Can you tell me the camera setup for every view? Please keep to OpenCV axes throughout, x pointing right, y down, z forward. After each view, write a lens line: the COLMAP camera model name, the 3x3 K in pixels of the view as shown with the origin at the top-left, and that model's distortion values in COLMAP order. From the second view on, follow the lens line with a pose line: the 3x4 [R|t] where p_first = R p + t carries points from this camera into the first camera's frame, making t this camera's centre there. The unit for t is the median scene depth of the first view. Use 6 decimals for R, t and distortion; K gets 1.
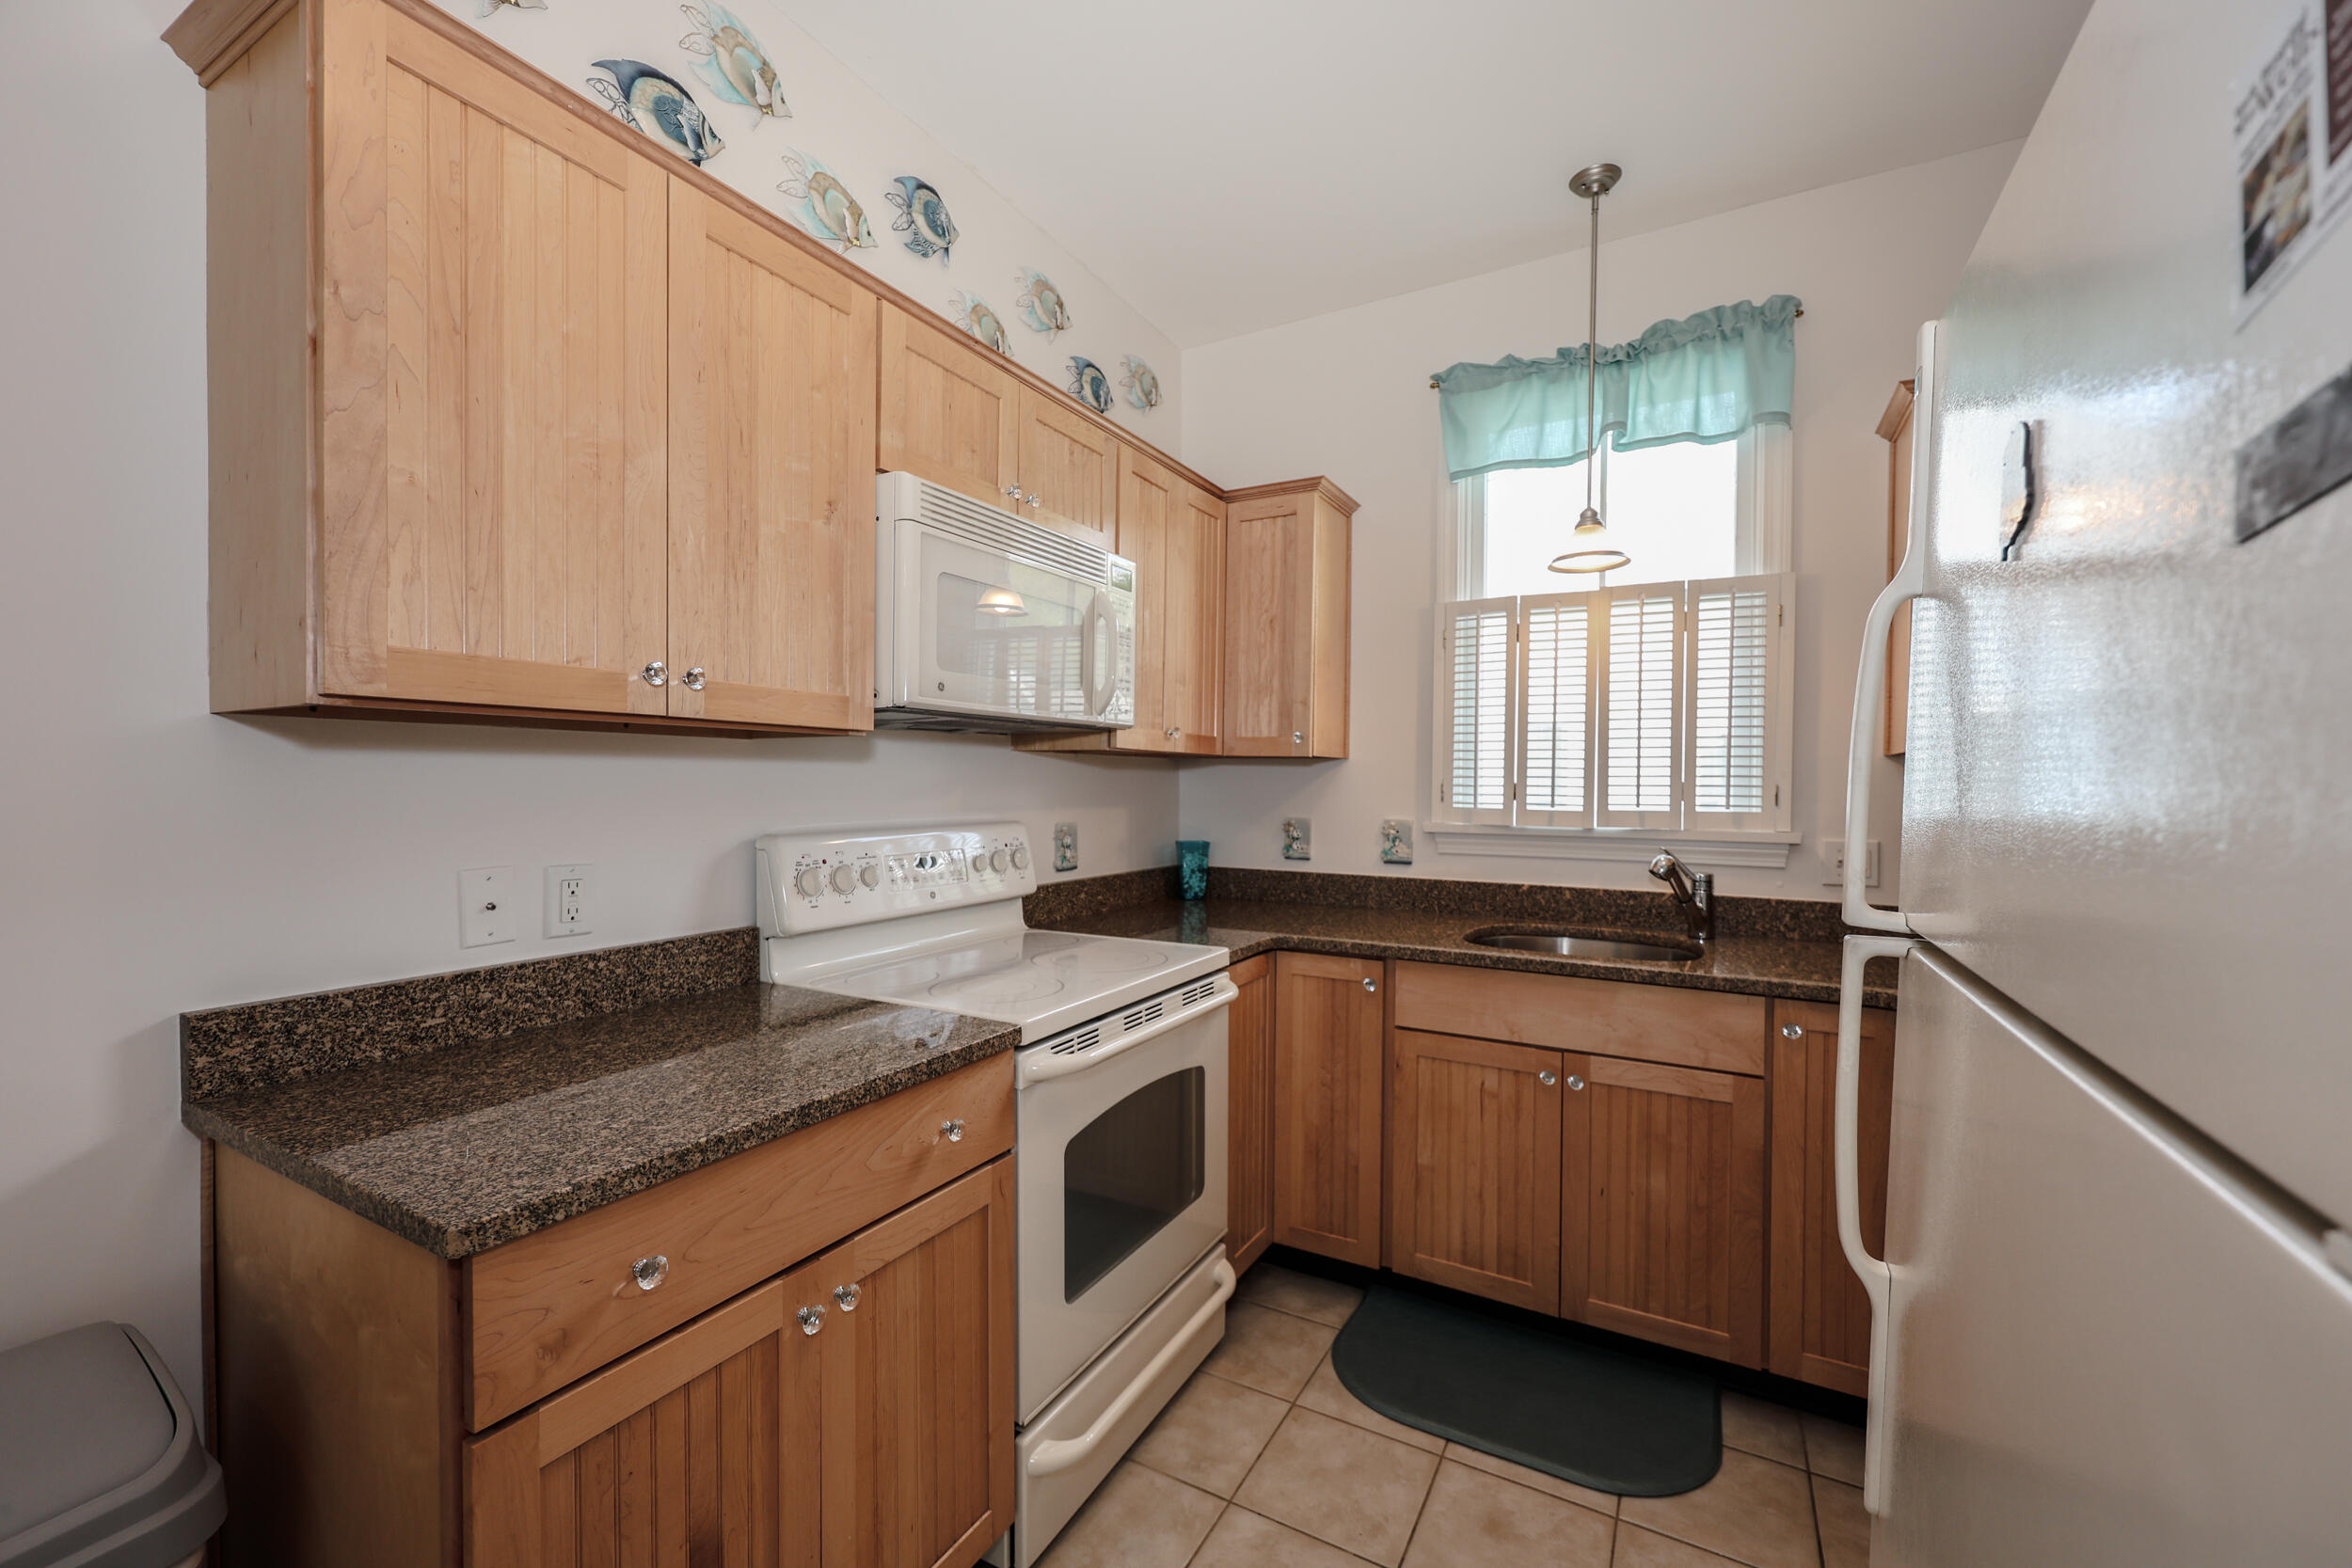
lens RADIAL K [[926.8, 0, 1184.8], [0, 926.8, 783.8], [0, 0, 1]] dist [0.002296, 0.000165]
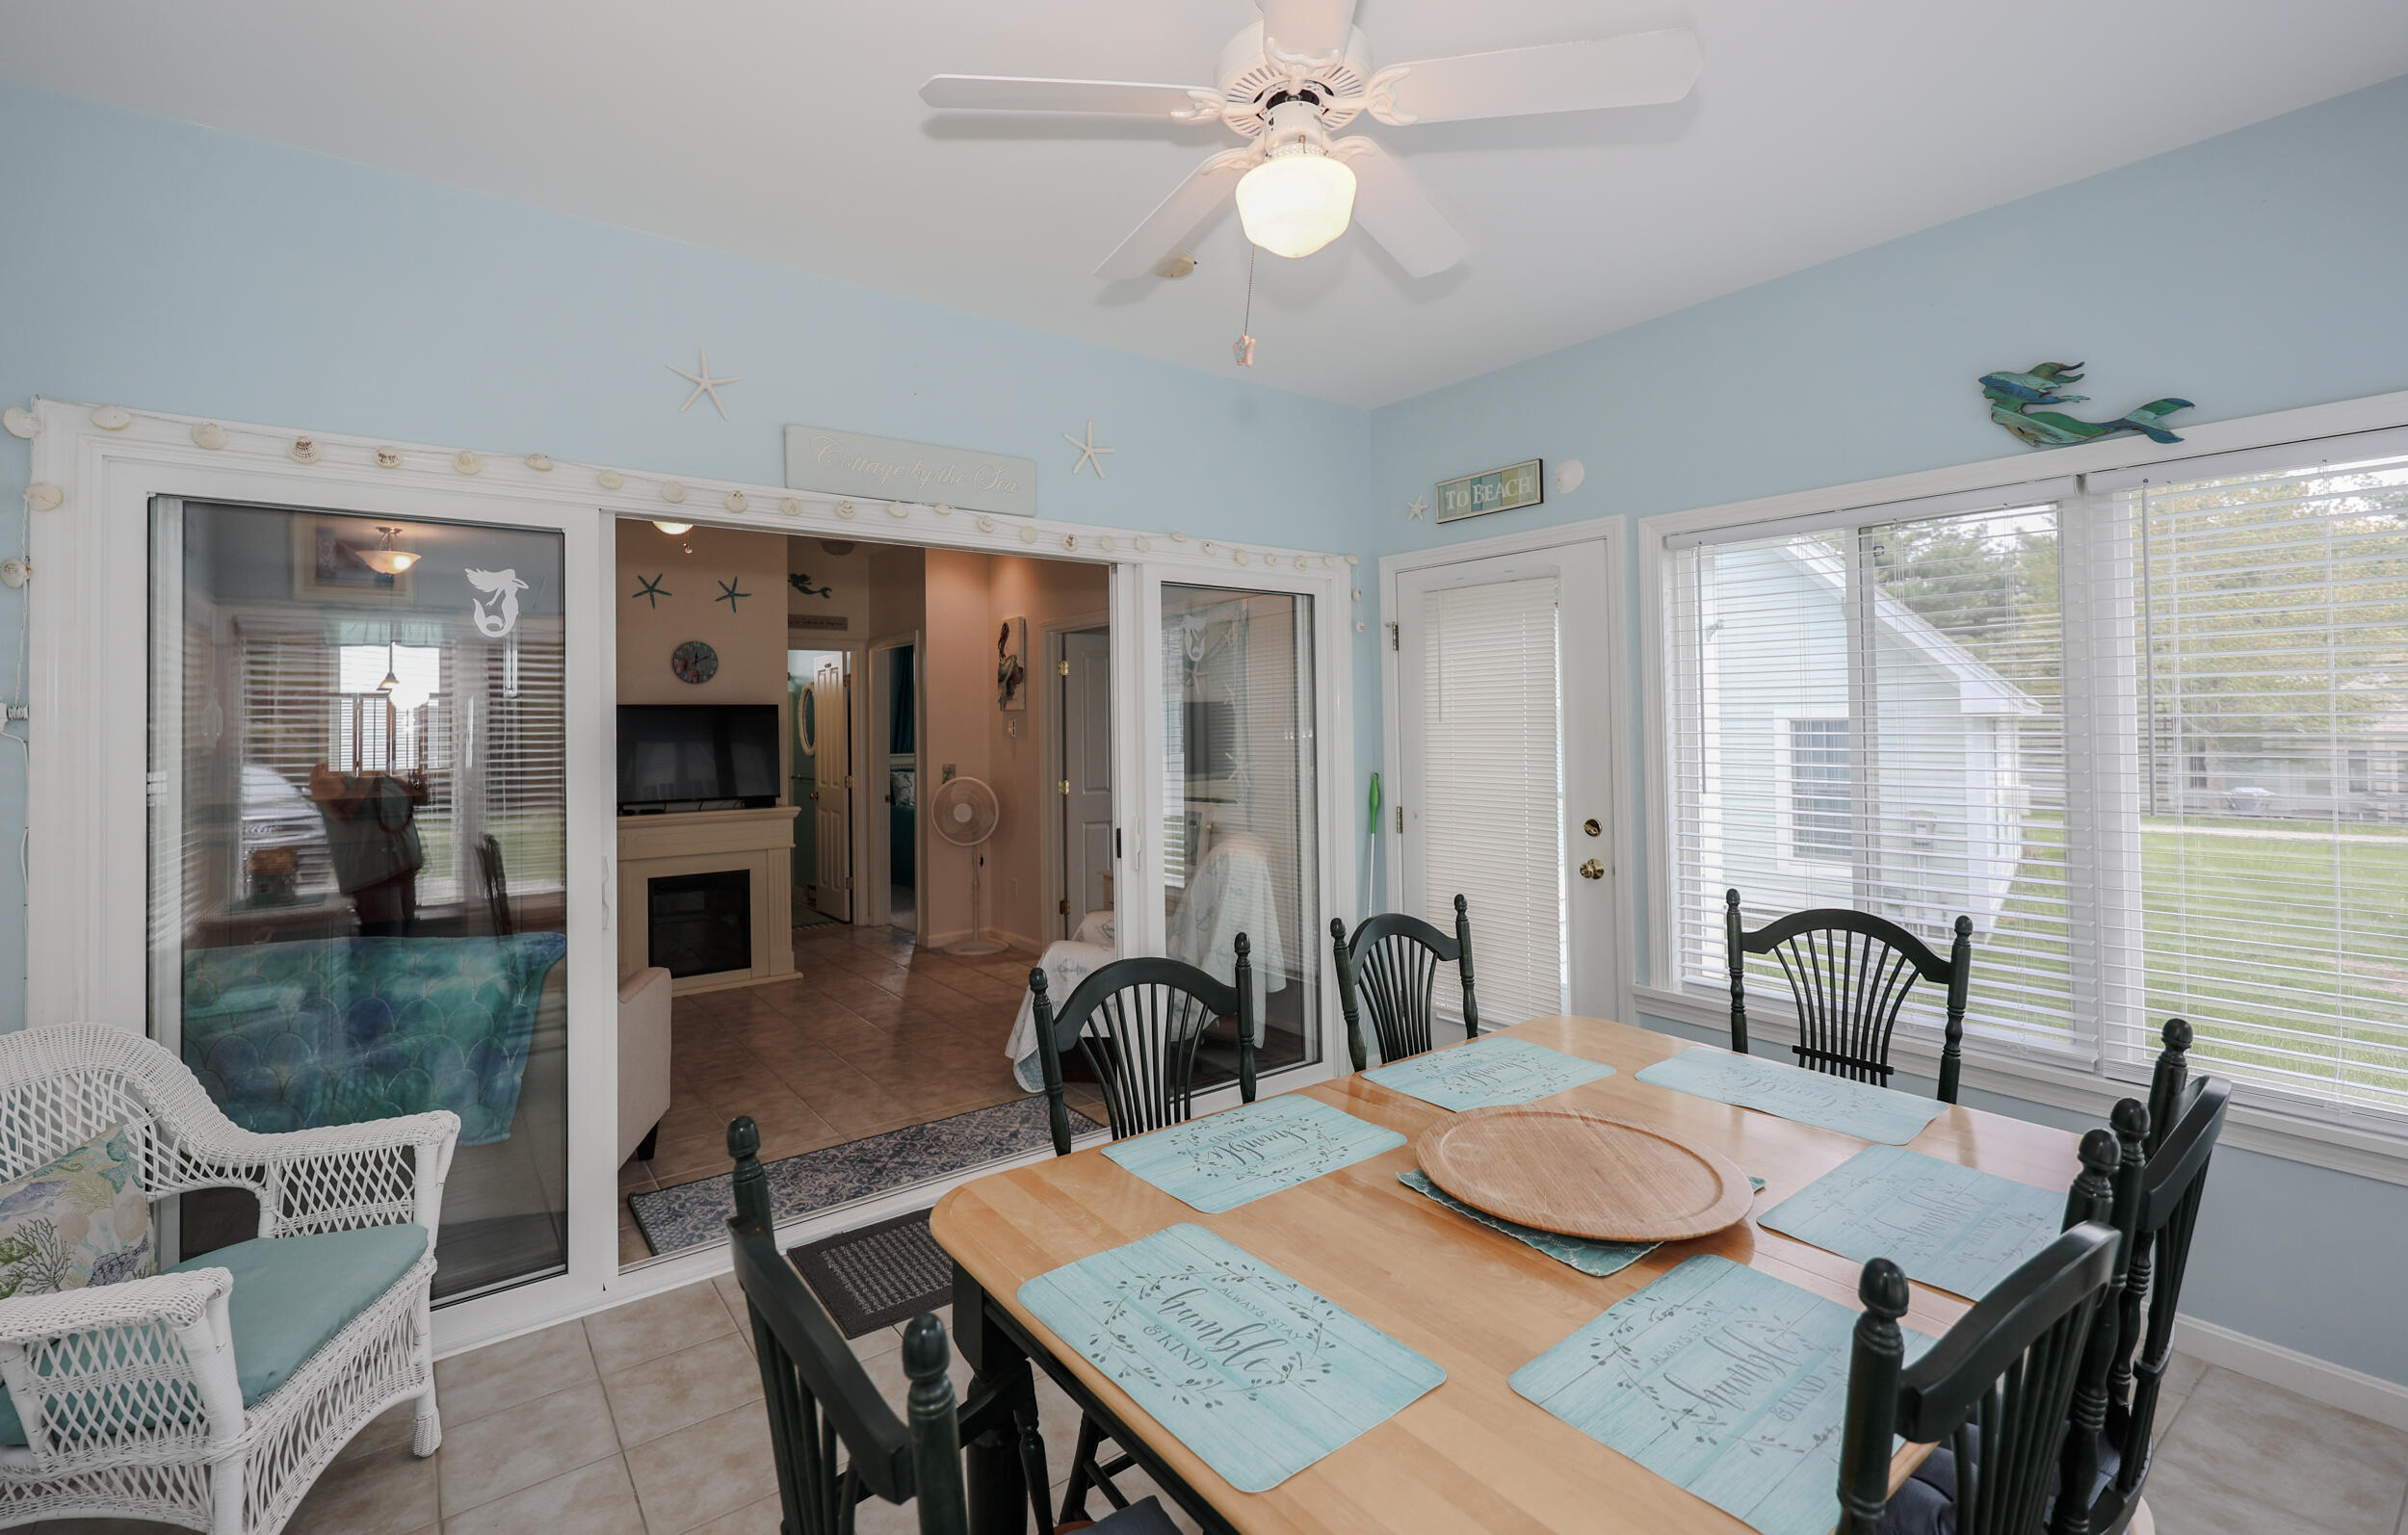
lens RADIAL K [[1039.6, 0, 1142.0], [0, 1039.6, 708.2], [0, 0, 1]] dist [-0.000803, 0.000061]
pose [[0.437675, 0.003011, 0.899128, -1.511543], [0.022021, 0.999659, -0.014067, -0.071722], [-0.898864, 0.025956, 0.437459, -2.644503]]
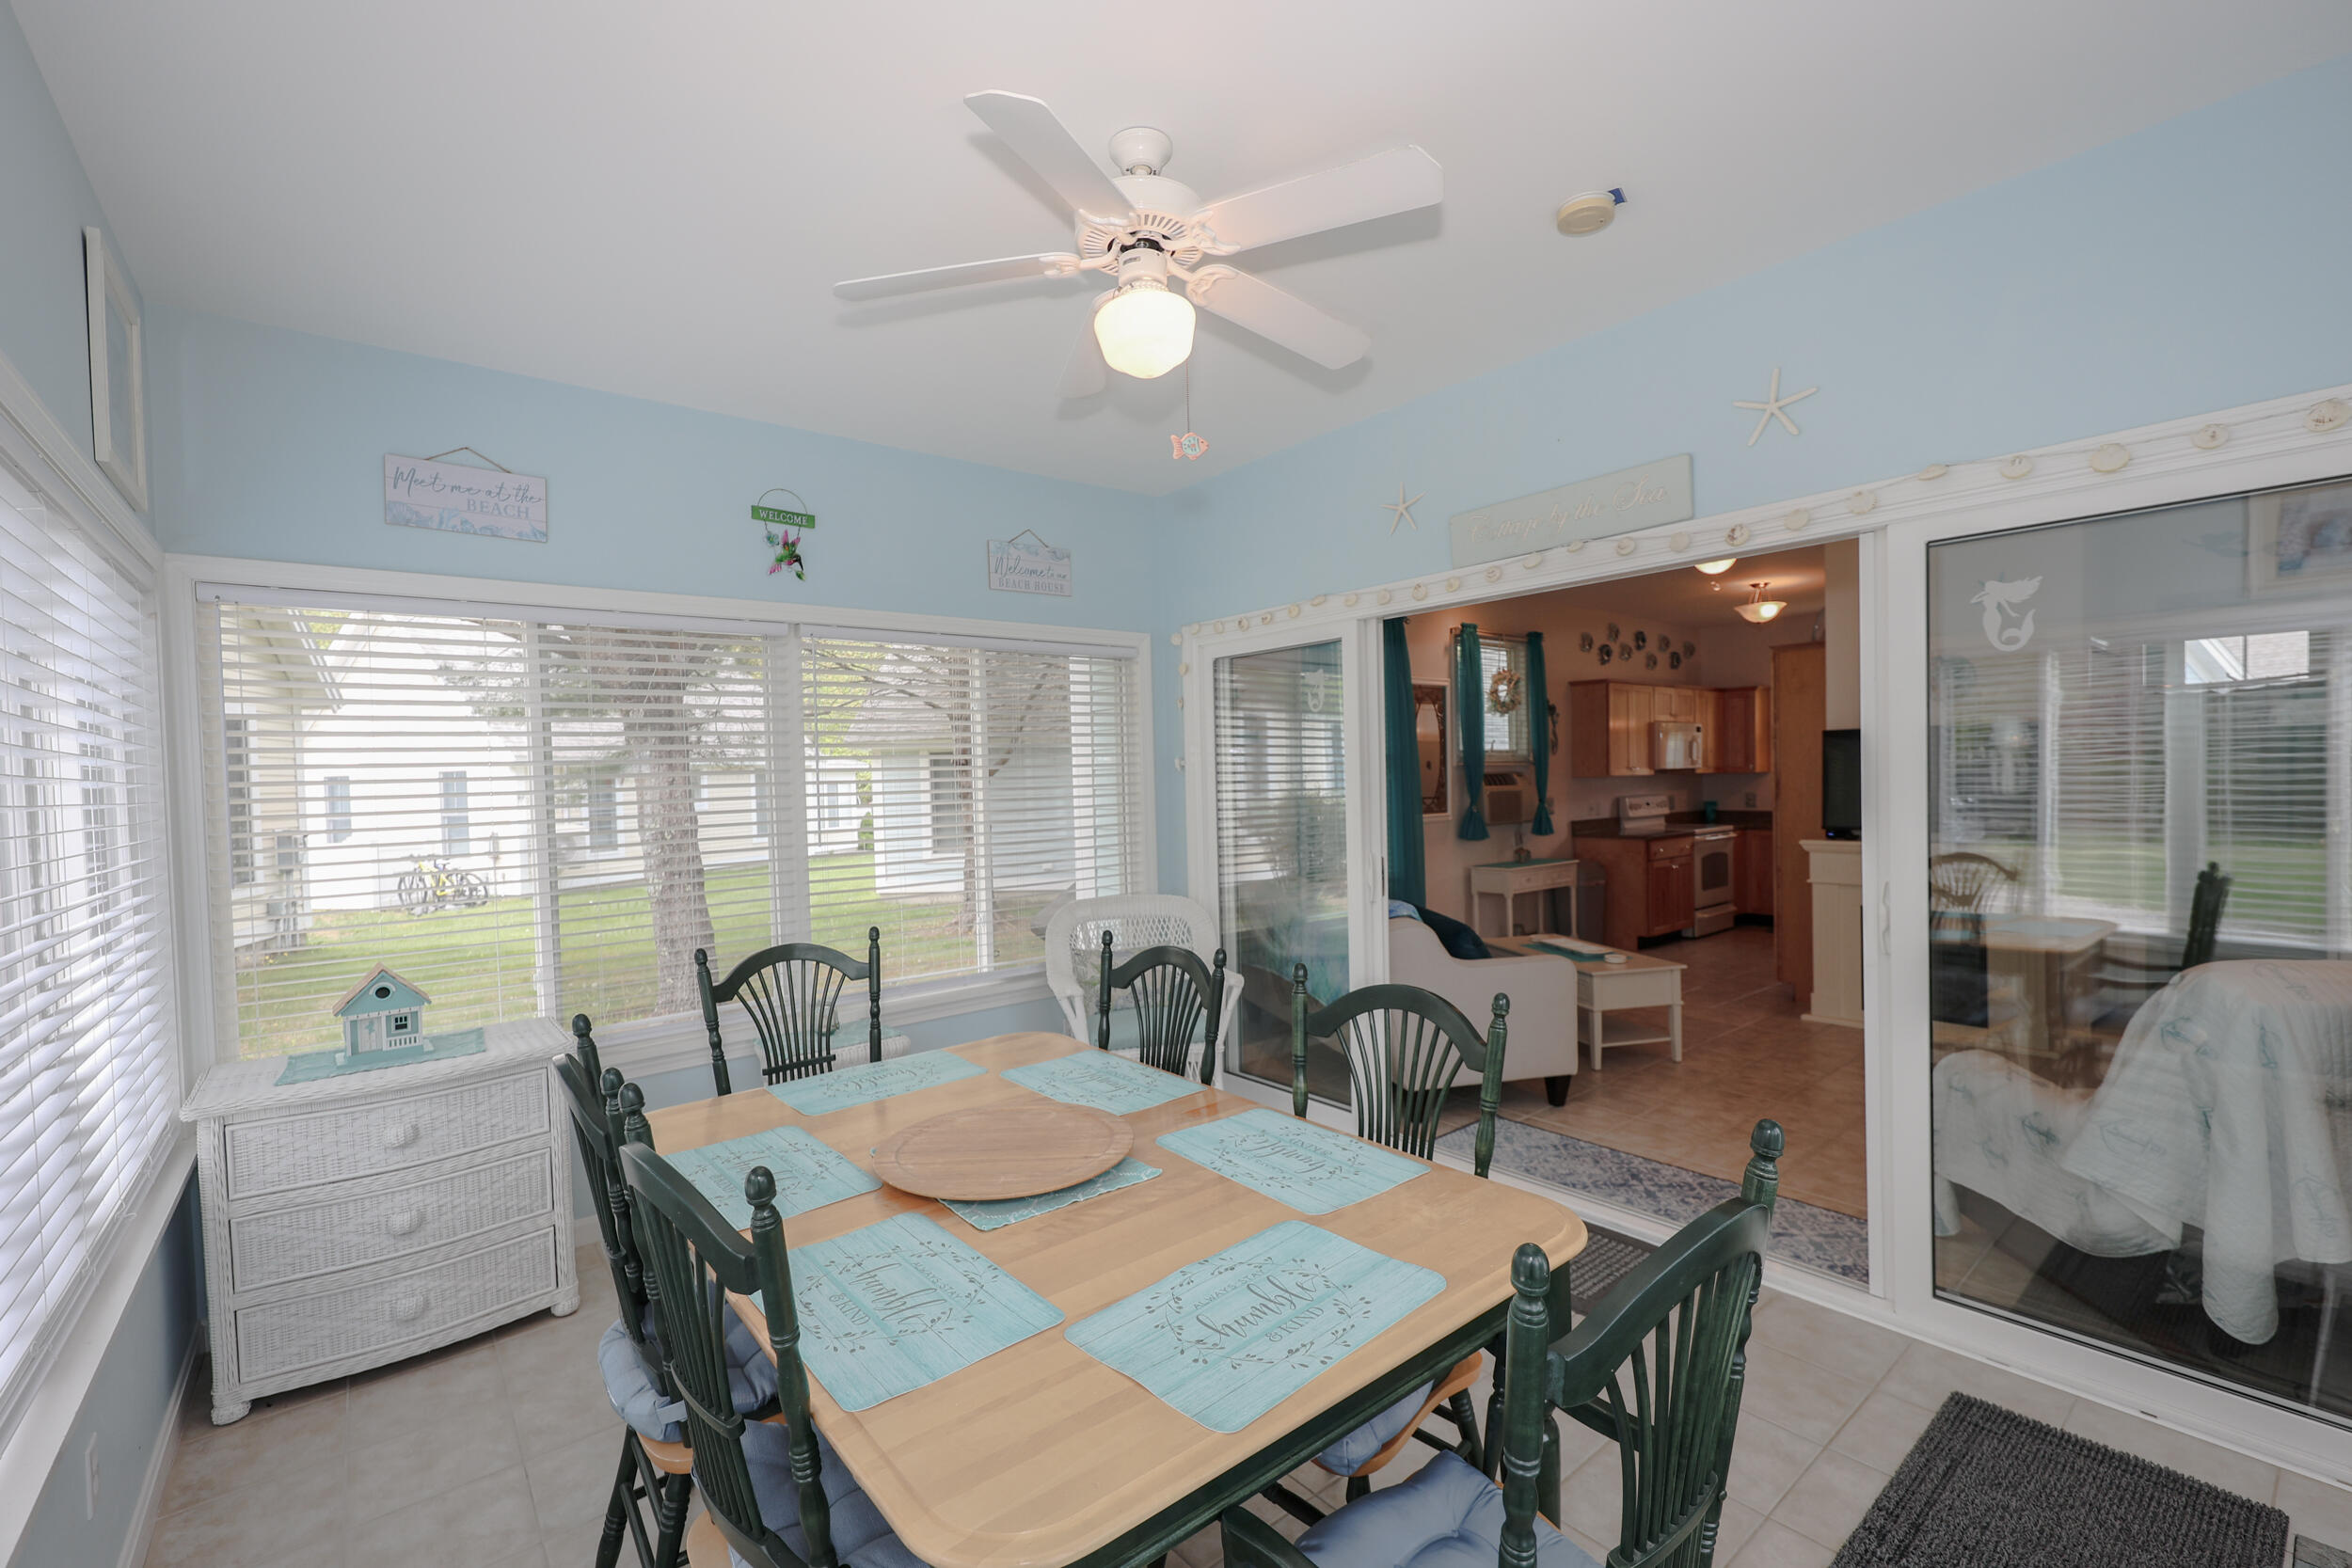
lens RADIAL K [[977.7, 0, 1176.4], [0, 977.7, 791.0], [0, 0, 1]] dist [0.000033, -0.000105]
pose [[0.923170, -0.020353, -0.383854, -0.460534], [0.026612, 0.999585, 0.011000, -0.063339], [0.383470, -0.020370, 0.923328, -3.189699]]
